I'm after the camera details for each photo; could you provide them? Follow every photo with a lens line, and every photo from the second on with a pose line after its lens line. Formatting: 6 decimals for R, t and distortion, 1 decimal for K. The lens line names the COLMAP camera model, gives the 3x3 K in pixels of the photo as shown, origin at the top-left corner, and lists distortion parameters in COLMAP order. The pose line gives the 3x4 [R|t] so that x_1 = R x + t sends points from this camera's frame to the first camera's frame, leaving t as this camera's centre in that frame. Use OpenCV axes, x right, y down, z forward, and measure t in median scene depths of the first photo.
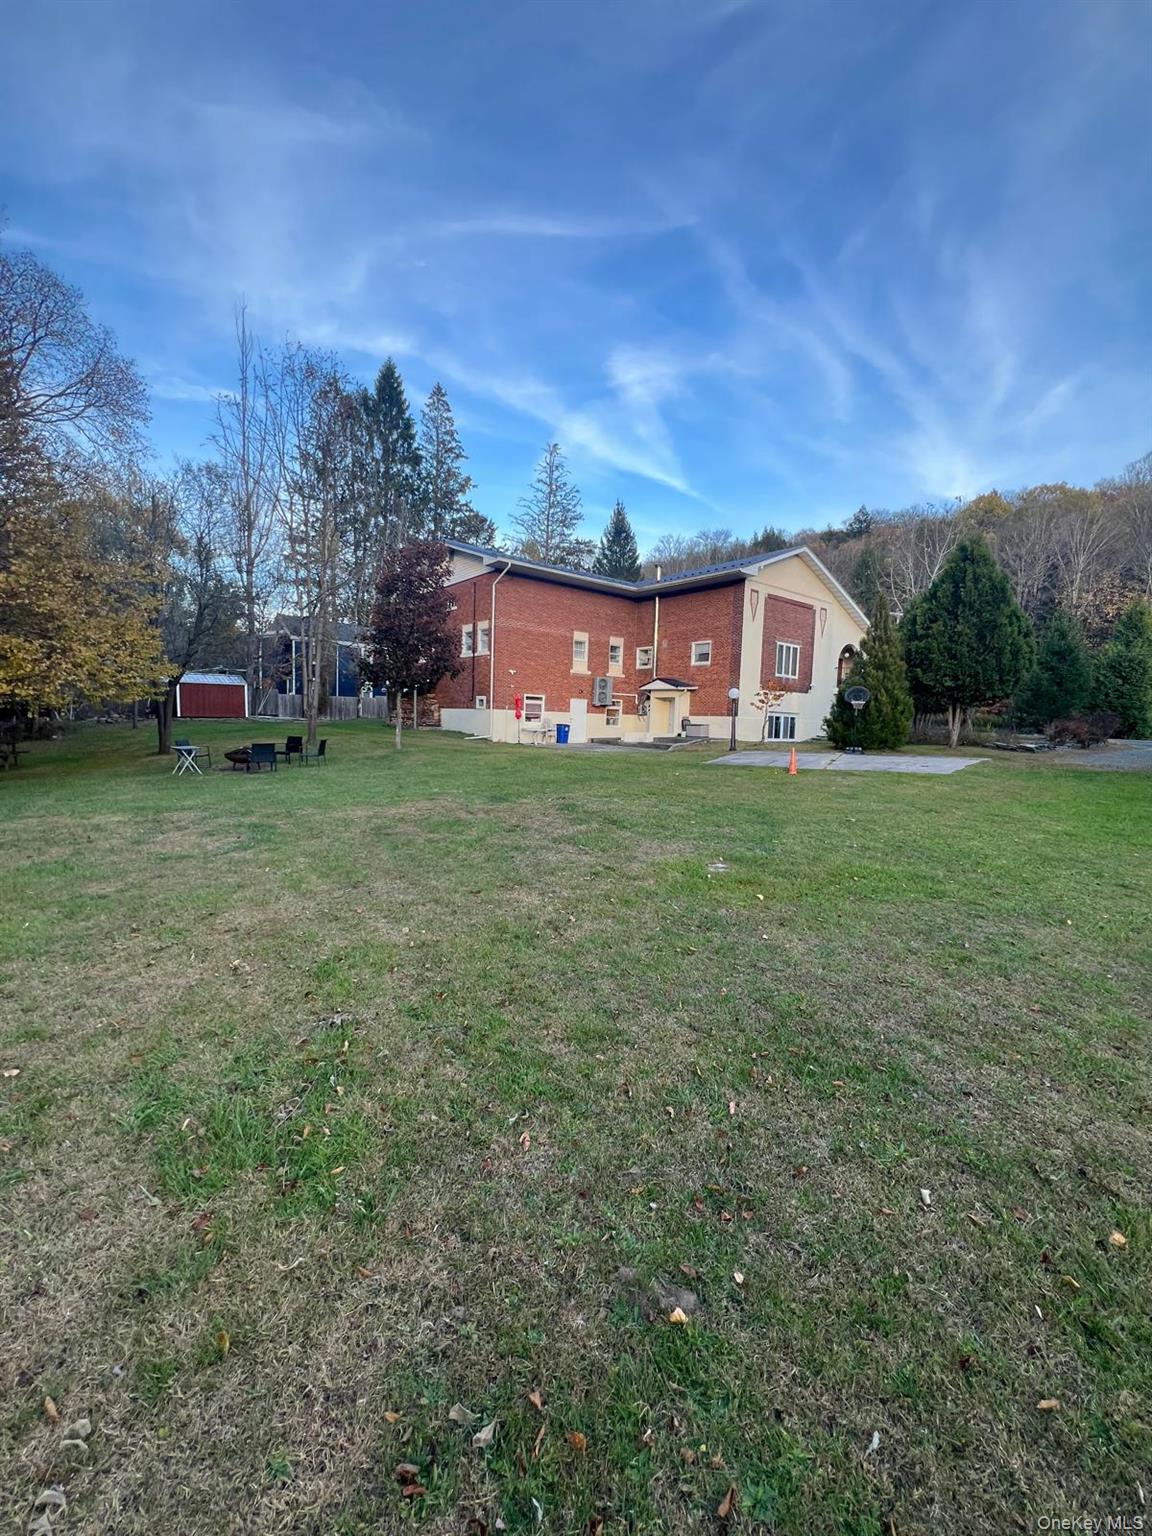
lens RADIAL K [[600.9, 0, 568.4], [0, 600.9, 777.3], [0, 0, 1]] dist [-0.003506, -0.001122]
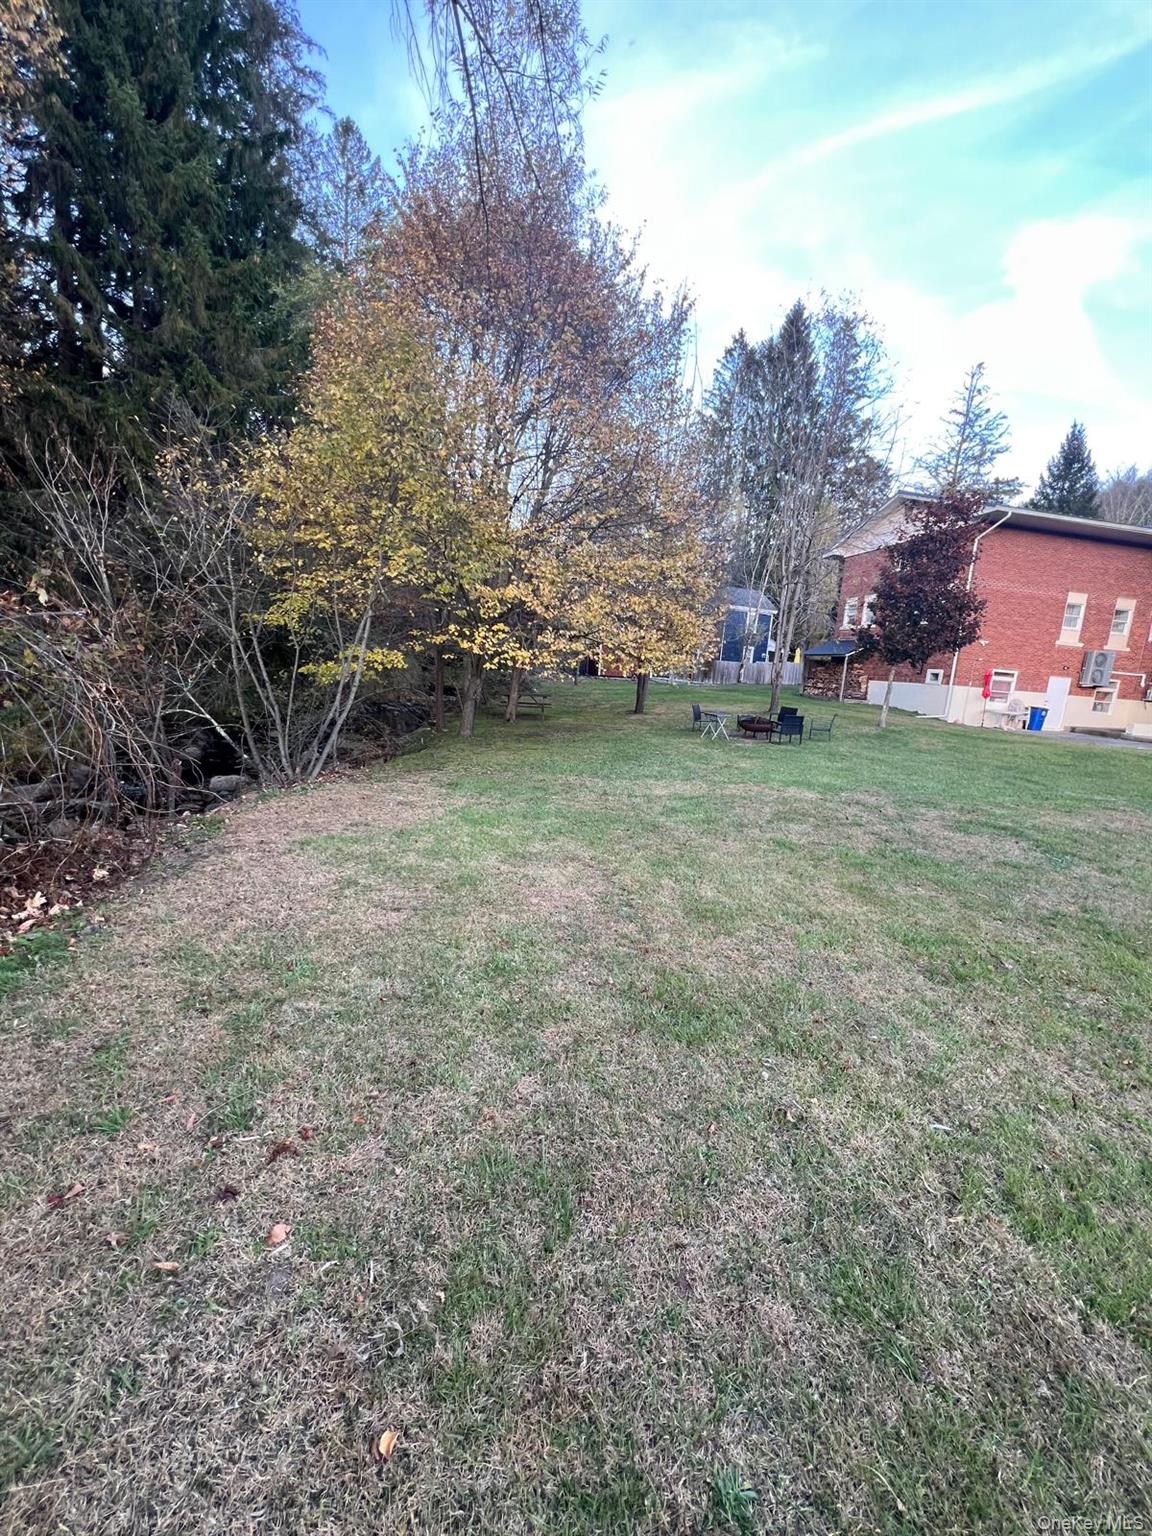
lens RADIAL K [[600.9, 0, 575.8], [0, 600.9, 767.4], [0, 0, 1]] dist [-0.003506, -0.001122]
pose [[0.883381, 0.115007, -0.454325, -0.177829], [-0.093783, 0.993194, 0.069065, -0.003846], [0.459176, -0.018403, 0.888154, -0.019028]]
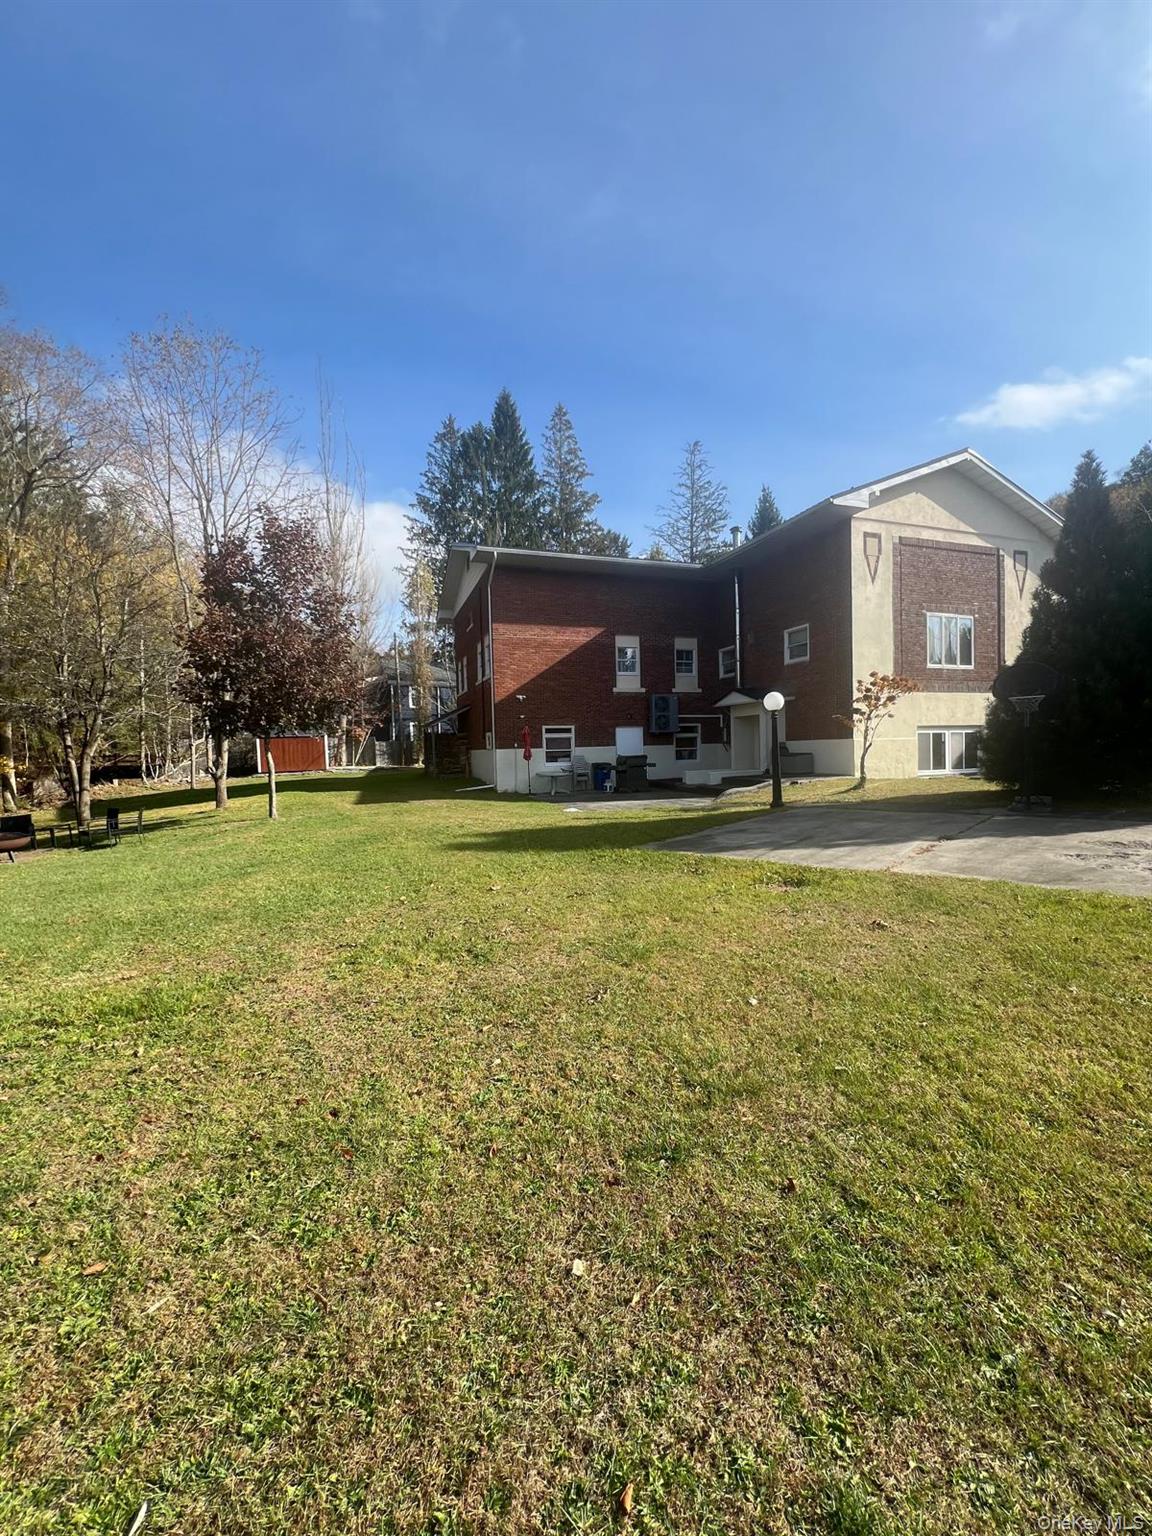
lens RADIAL K [[600.9, 0, 577.7], [0, 600.9, 773.0], [0, 0, 1]] dist [-0.003506, -0.001122]
pose [[0.943378, -0.044174, -0.328765, 0.194213], [0.025237, 0.997779, -0.061648, -0.030754], [0.330758, 0.049860, 0.942398, 0.291926]]
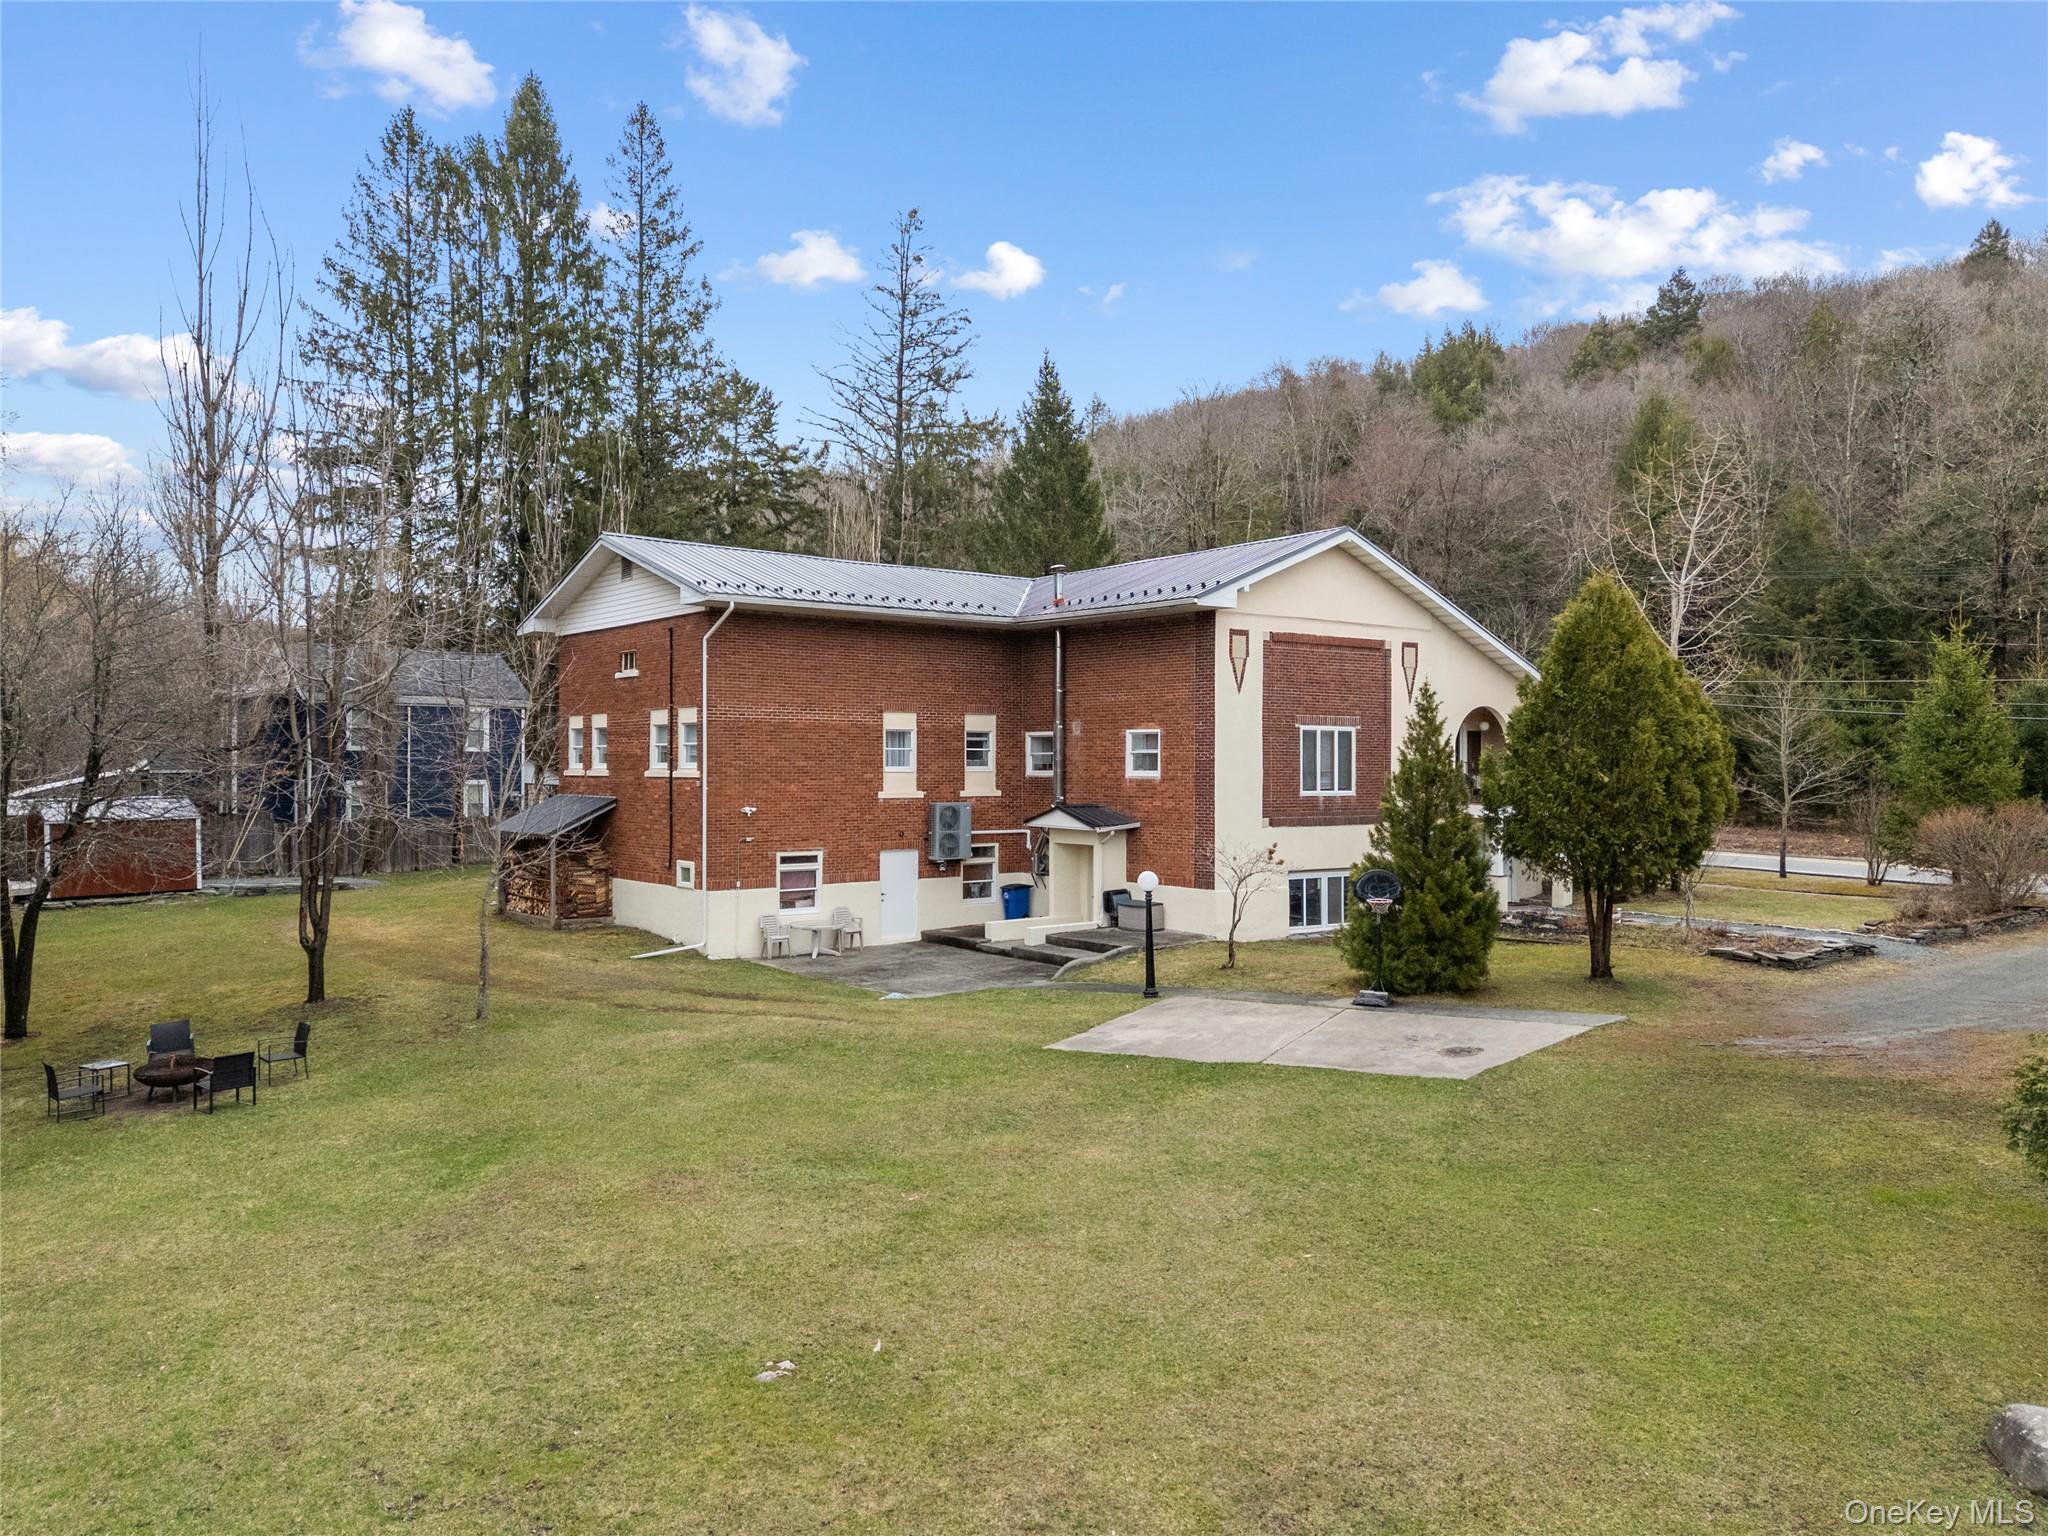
lens RADIAL K [[1517.5, 0, 1032.4], [0, 1517.5, 763.1], [0, 0, 1]] dist [0.023219, -0.003784]
pose [[0.999582, -0.028771, 0.002936, 0.120825], [0.028920, 0.995082, -0.094735, -0.081706], [-0.000196, 0.094781, 0.995498, -0.205001]]
